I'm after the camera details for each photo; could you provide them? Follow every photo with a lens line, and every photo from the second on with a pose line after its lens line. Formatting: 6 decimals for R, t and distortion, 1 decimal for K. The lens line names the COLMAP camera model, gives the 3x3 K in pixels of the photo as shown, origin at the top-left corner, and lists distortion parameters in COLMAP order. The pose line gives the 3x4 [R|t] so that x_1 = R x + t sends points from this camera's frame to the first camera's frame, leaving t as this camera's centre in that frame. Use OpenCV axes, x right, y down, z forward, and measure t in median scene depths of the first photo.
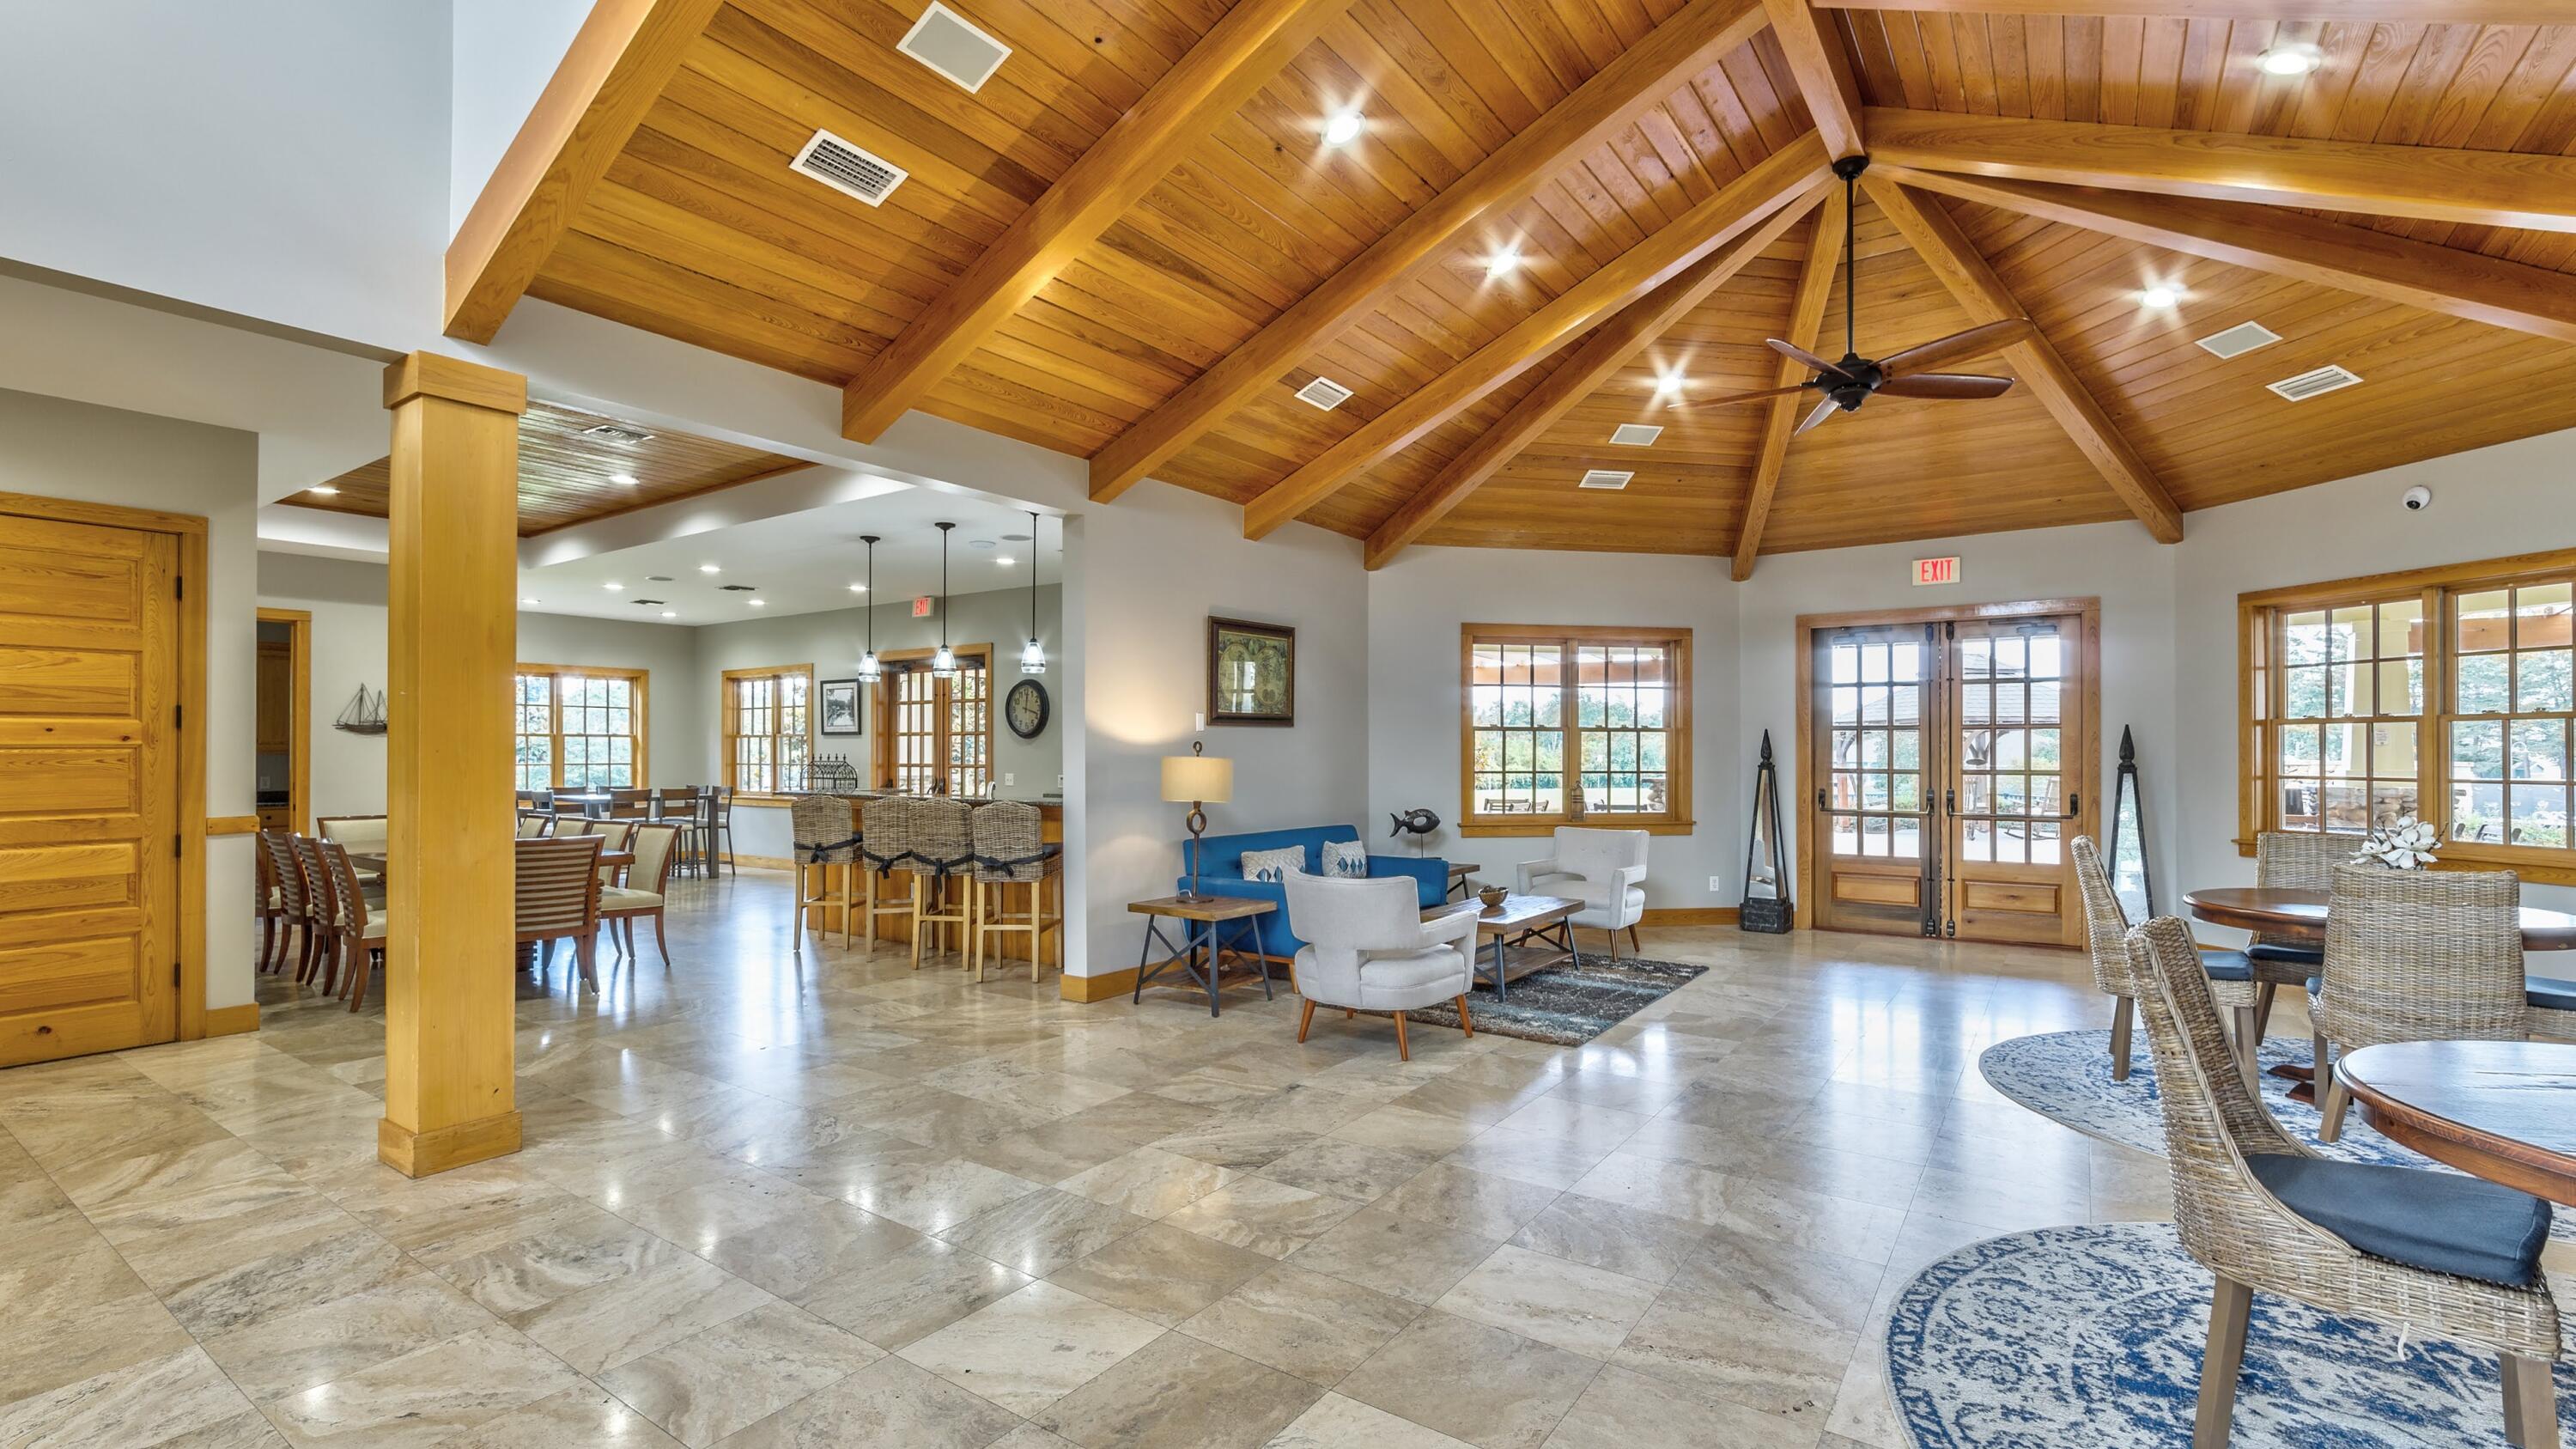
lens RADIAL K [[1132.2, 0, 1323.6], [0, 1132.2, 749.7], [0, 0, 1]] dist [-0.000070, -0.000065]
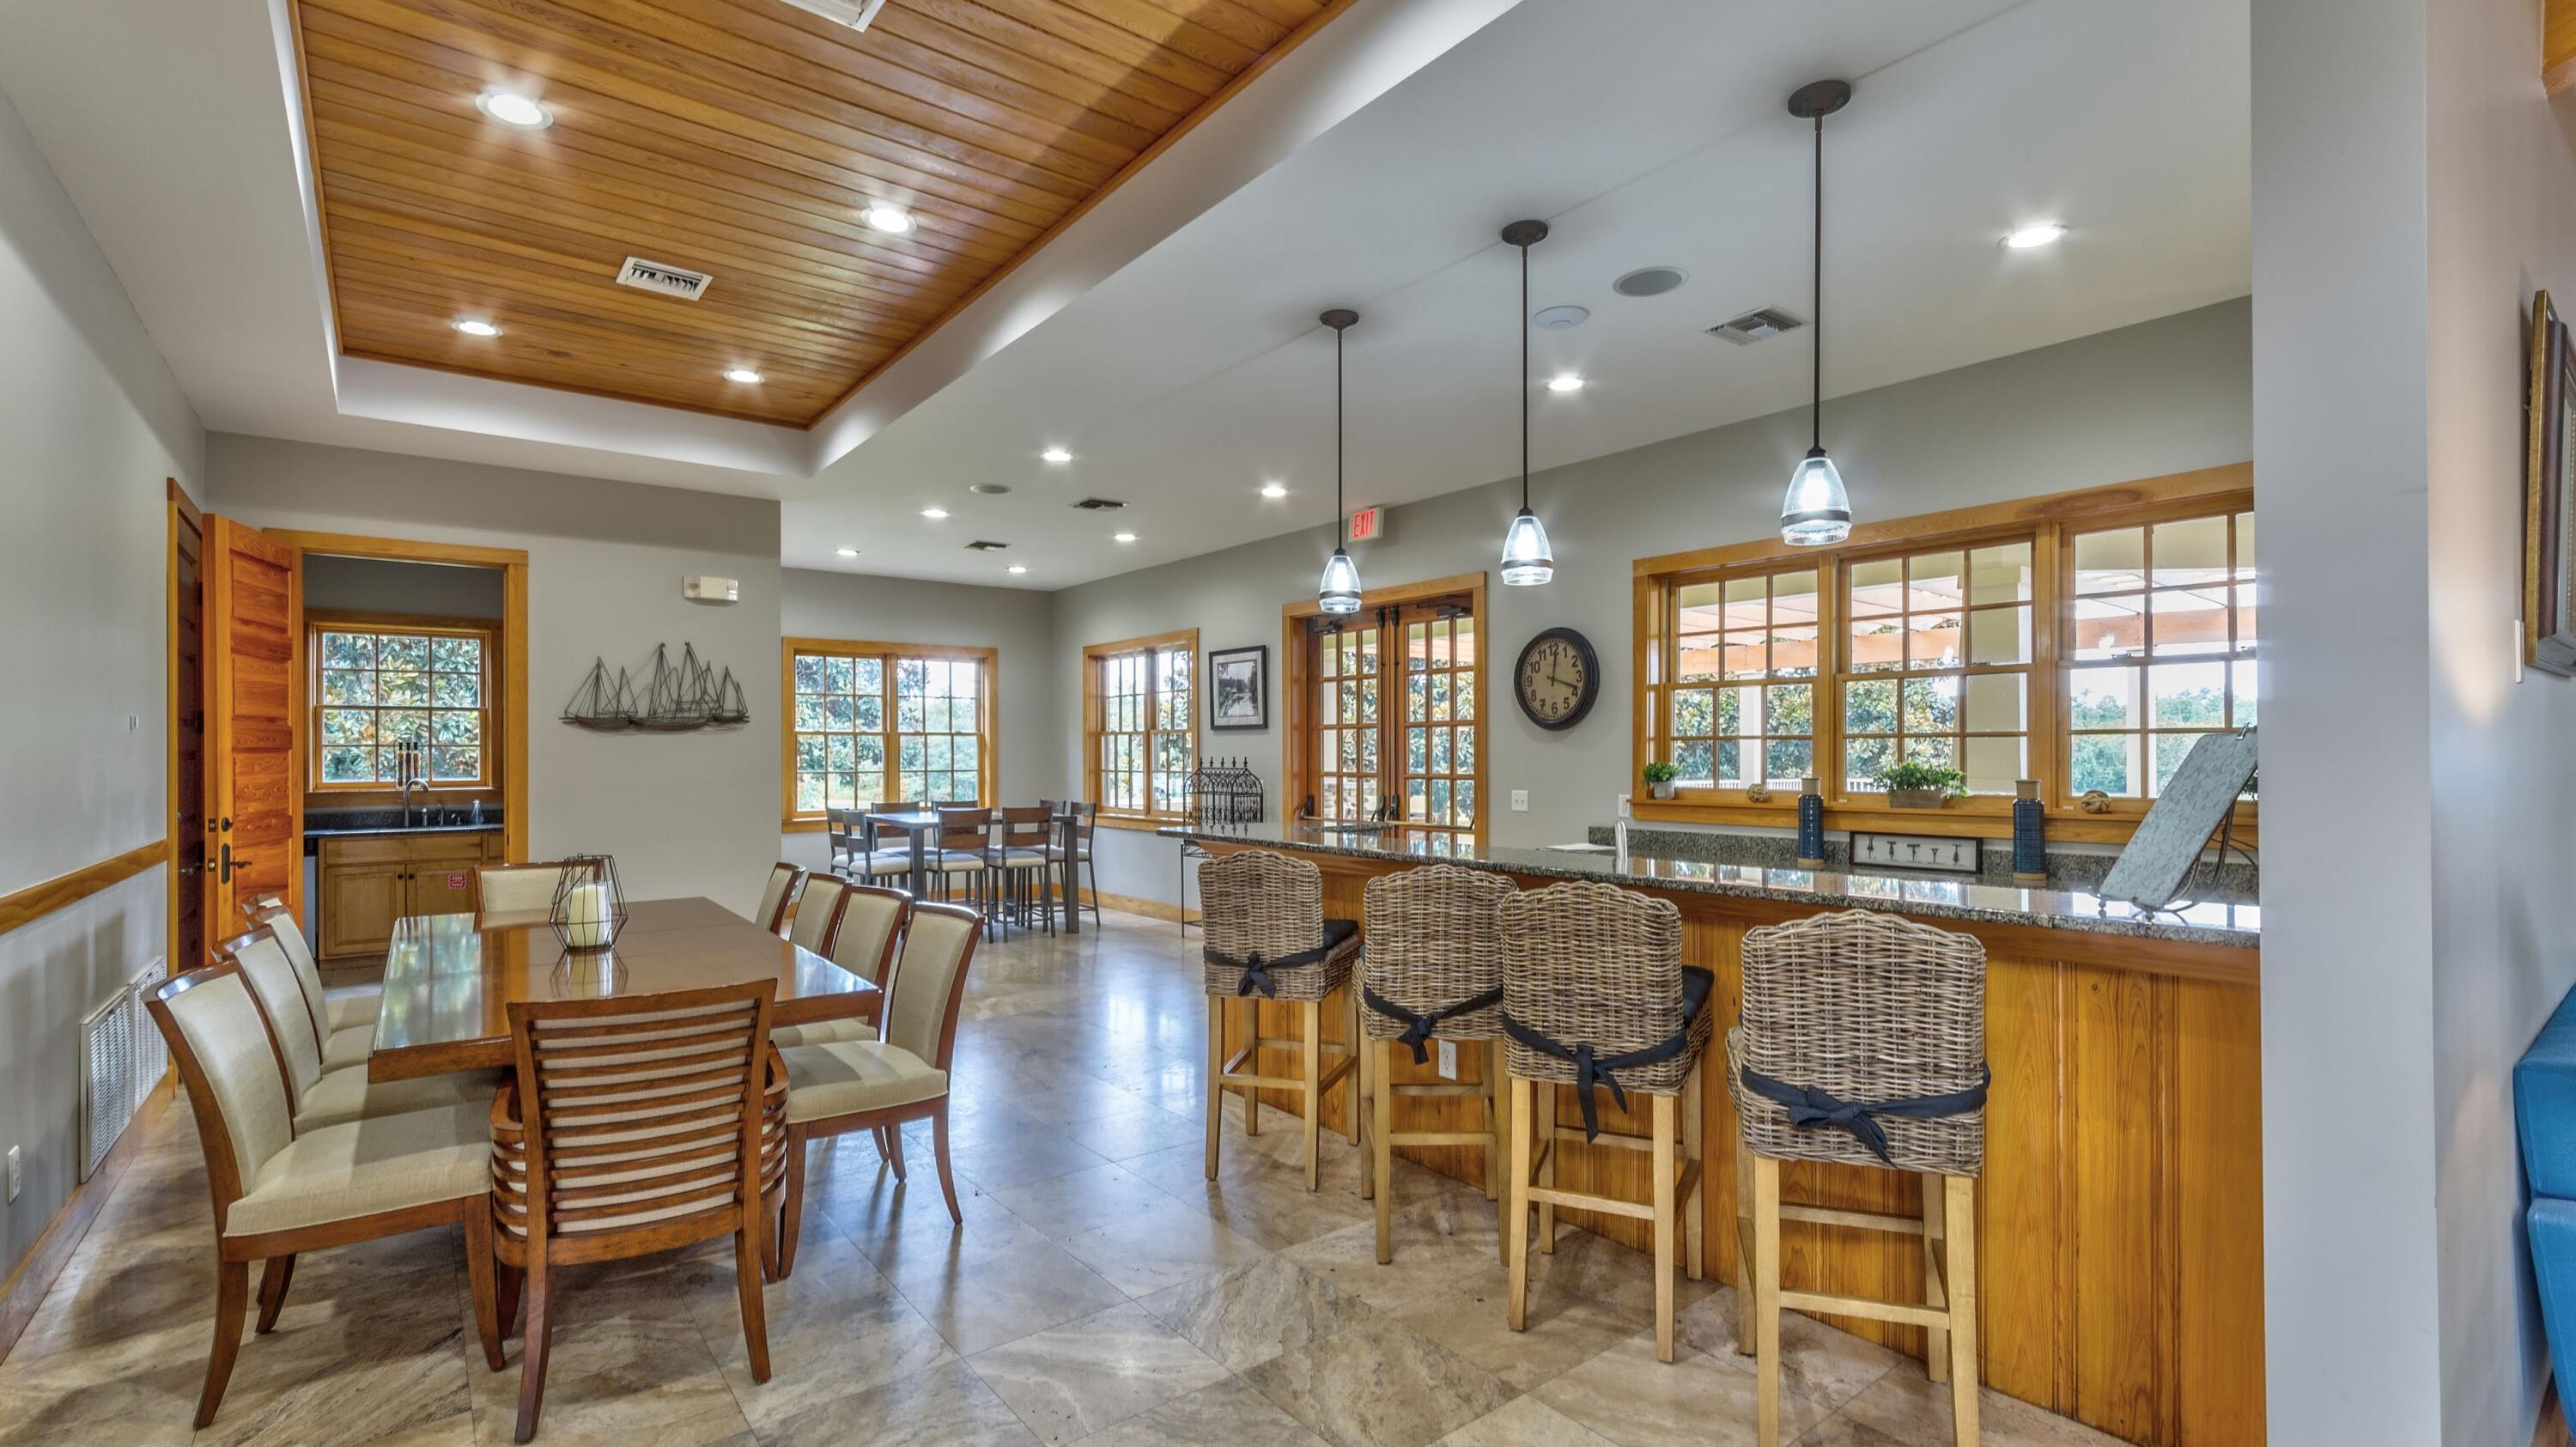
lens RADIAL K [[1132.1, 0, 1323.6], [0, 1132.1, 748.7], [0, 0, 1]] dist [-0.000070, -0.000065]
pose [[0.958810, -0.004976, -0.284004, -0.185319], [0.004643, 0.999988, -0.001843, -0.000085], [0.284010, 0.000448, 0.958821, 0.364289]]
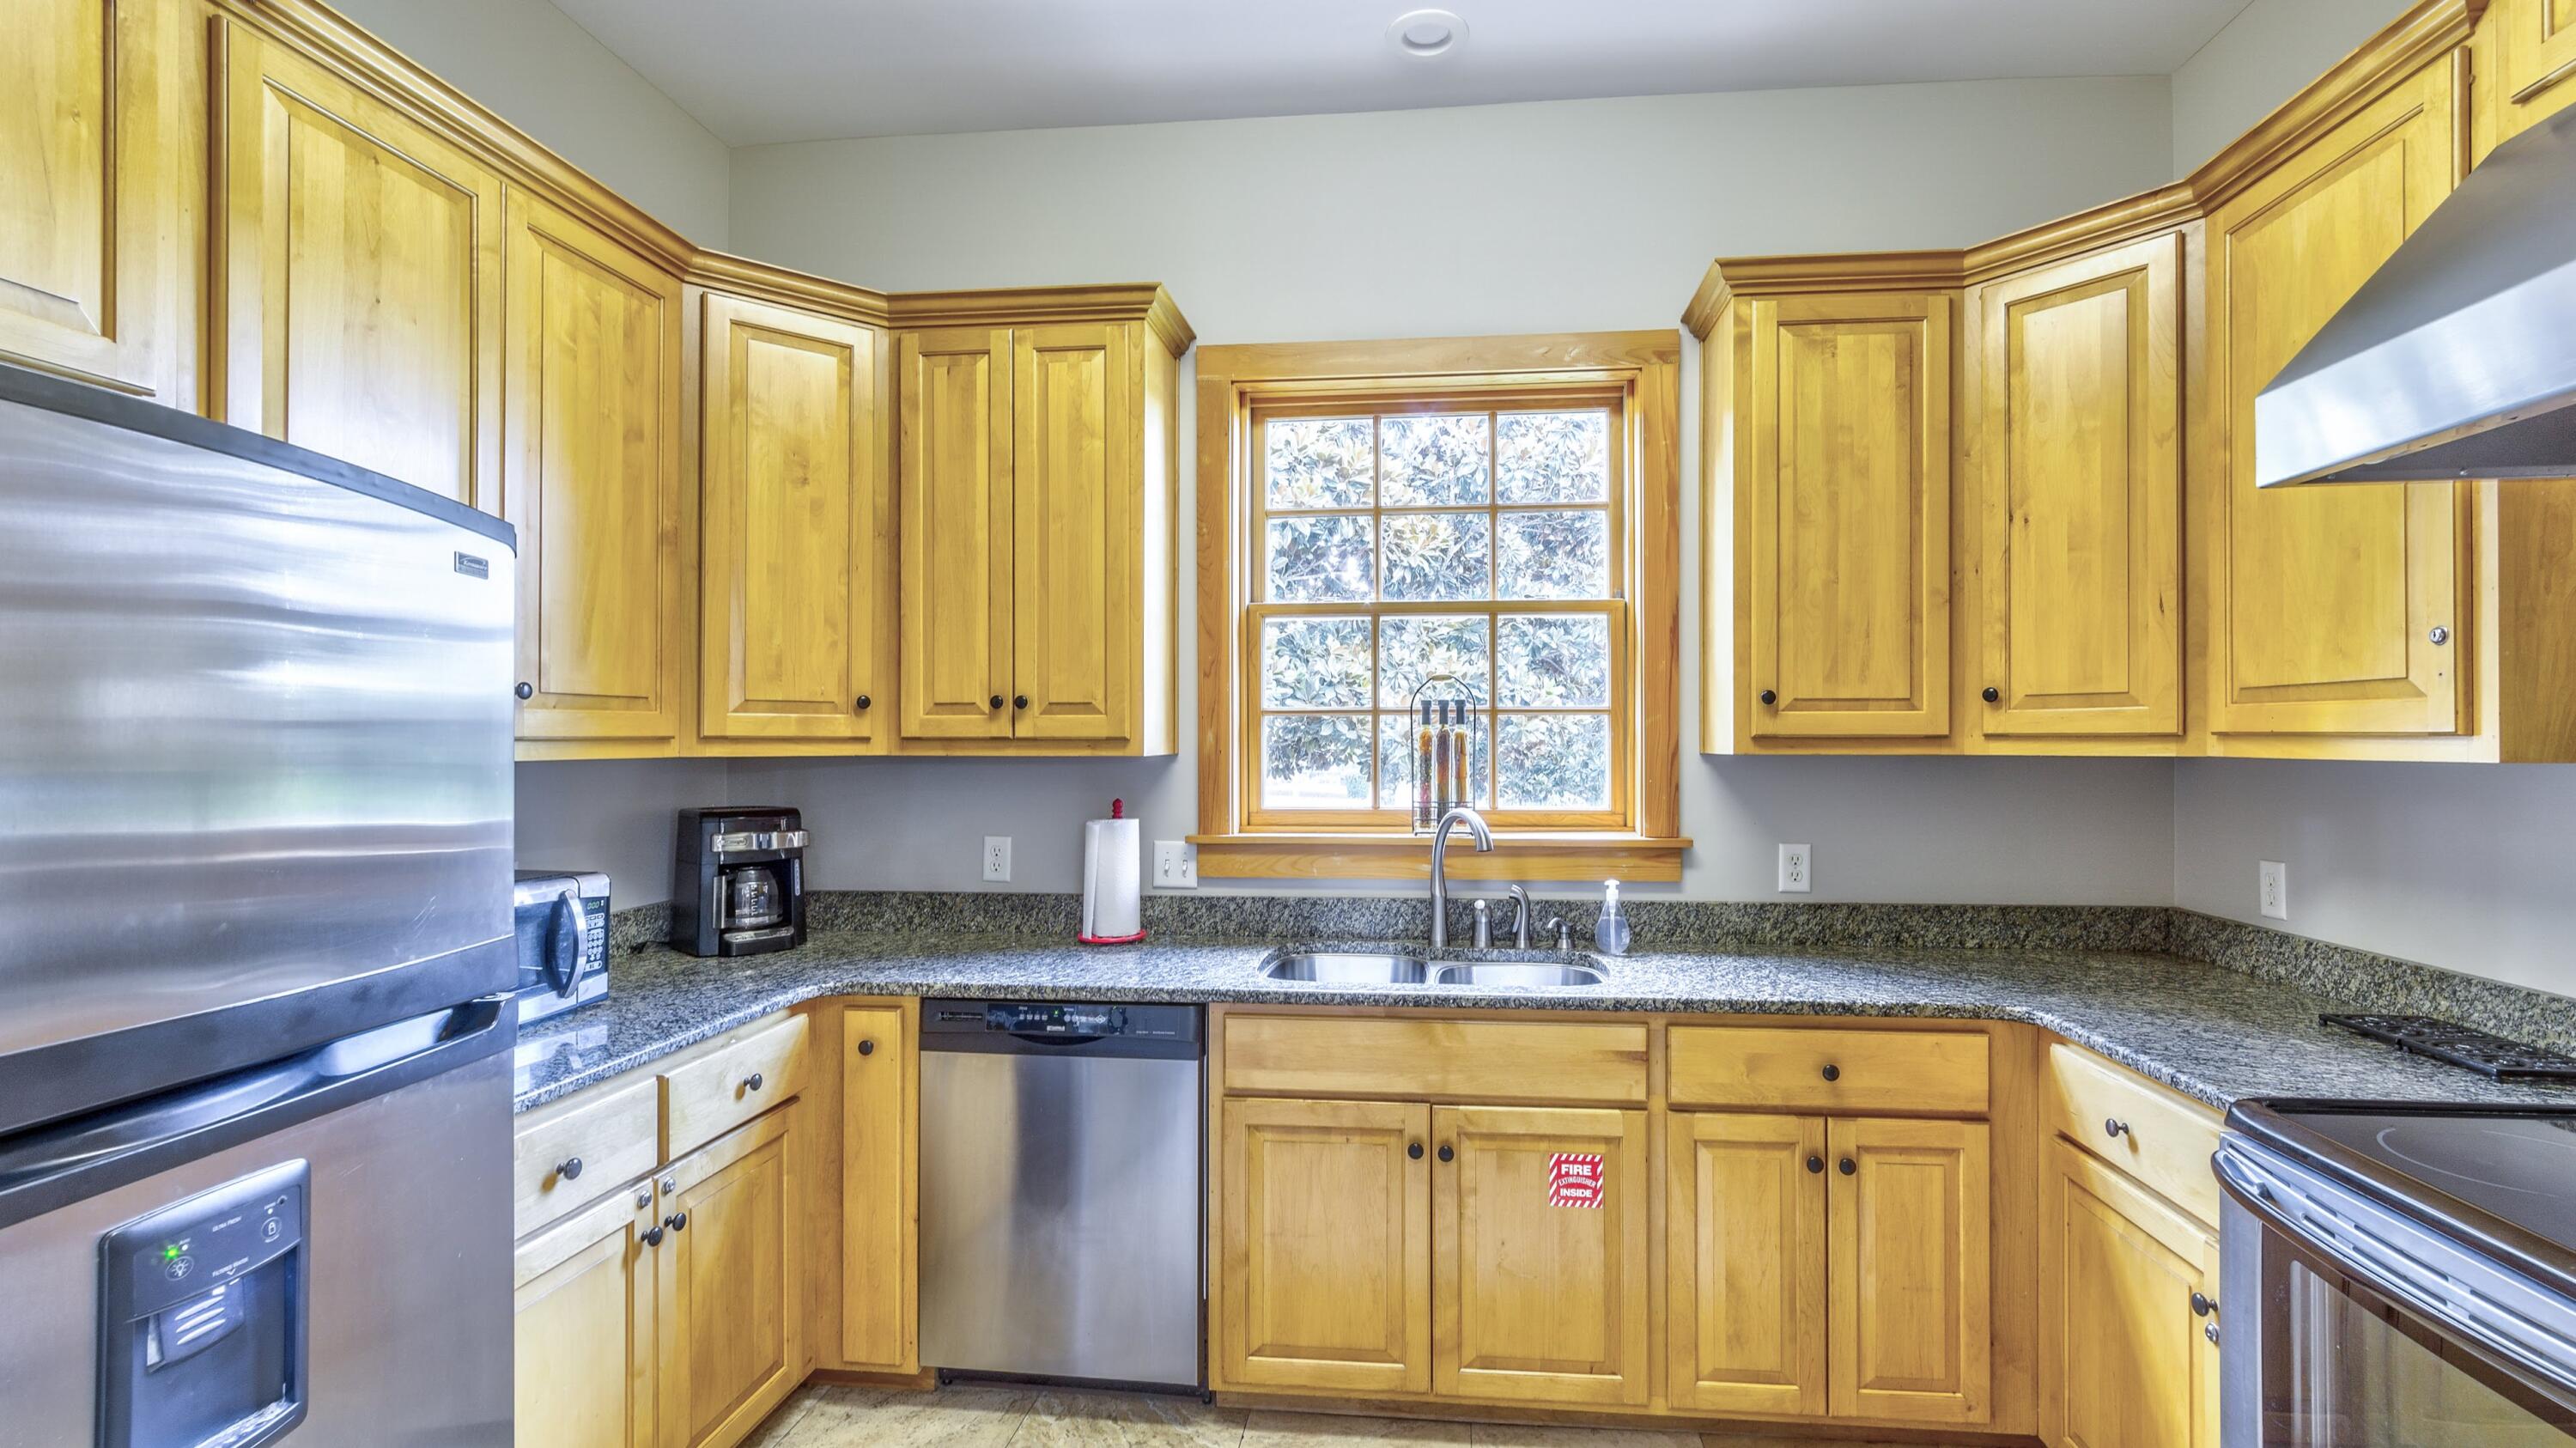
lens RADIAL K [[1132.2, 0, 1323.6], [0, 1132.2, 749.2], [0, 0, 1]] dist [-0.000070, -0.000065]
pose [[0.471737, -0.001126, -0.881739, -0.567772], [0.004453, 0.999989, 0.001105, 0.002084], [0.881728, -0.004448, 0.471737, 0.629144]]
